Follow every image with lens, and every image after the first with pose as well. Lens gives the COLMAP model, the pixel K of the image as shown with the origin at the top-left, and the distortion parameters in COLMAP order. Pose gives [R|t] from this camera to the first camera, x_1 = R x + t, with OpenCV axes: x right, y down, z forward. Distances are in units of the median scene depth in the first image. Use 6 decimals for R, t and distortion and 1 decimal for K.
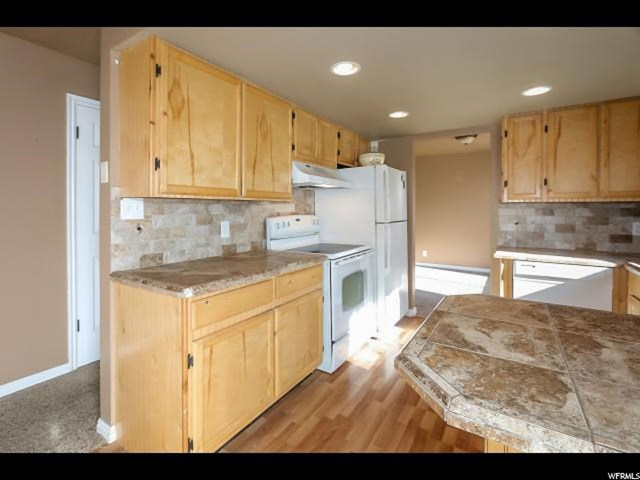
lens RADIAL K [[307.6, 0, 320.1], [0, 307.6, 208.4], [0, 0, 1]] dist [-0.010476, 0.002048]
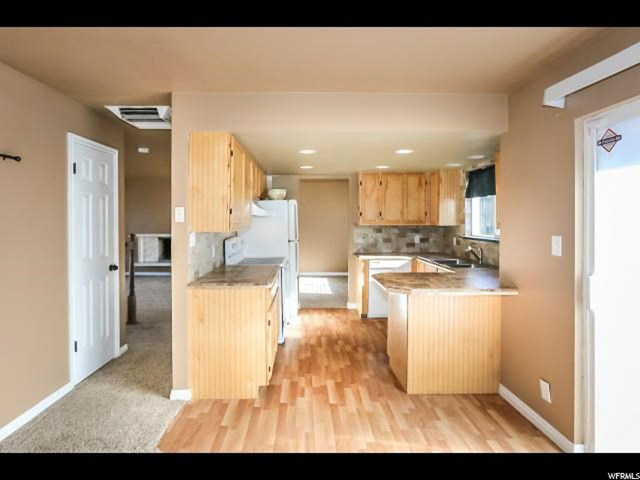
lens RADIAL K [[342.5, 0, 322.6], [0, 342.5, 214.7], [0, 0, 1]] dist [-0.010833, 0.000015]
pose [[0.824645, 0.006826, 0.565609, -0.629579], [0.000913, 0.999910, -0.013400, -0.056778], [-0.565650, 0.011567, 0.824564, -0.412434]]
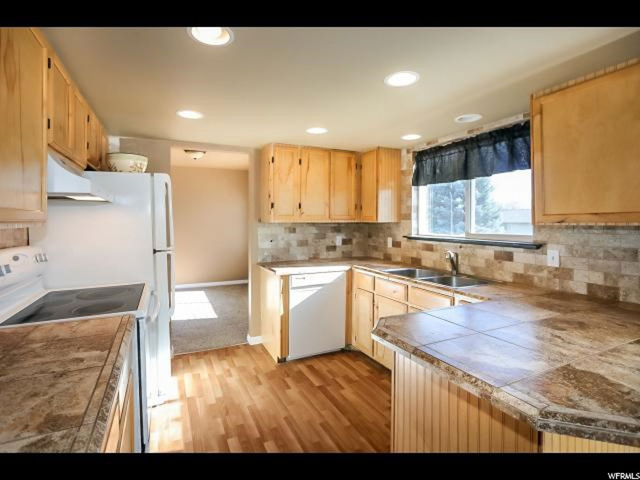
lens RADIAL K [[307.6, 0, 309.6], [0, 307.6, 224.3], [0, 0, 1]] dist [-0.010476, 0.002048]
pose [[0.547858, -0.010522, 0.836505, -0.253249], [-0.000826, 0.999914, 0.013118, -0.030064], [-0.836571, -0.007878, 0.547802, 0.305779]]
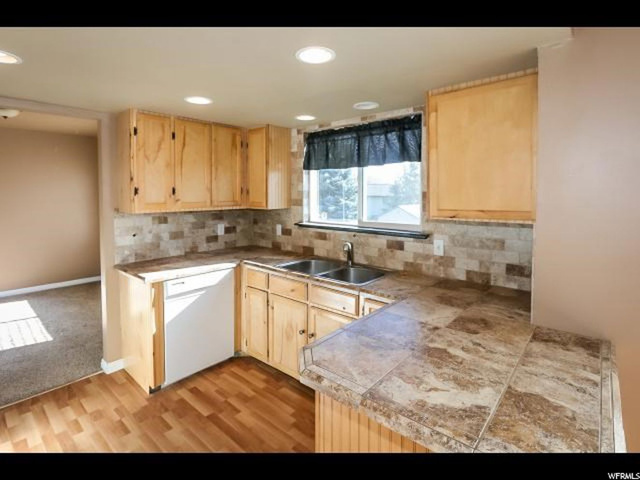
lens RADIAL K [[322.1, 0, 306.9], [0, 322.1, 206.4], [0, 0, 1]] dist [-0.019464, 0.004912]
pose [[0.179099, -0.039879, 0.983022, -0.182508], [-0.000535, 0.999174, 0.040632, -0.079700], [-0.983831, -0.007803, 0.178930, 0.407261]]
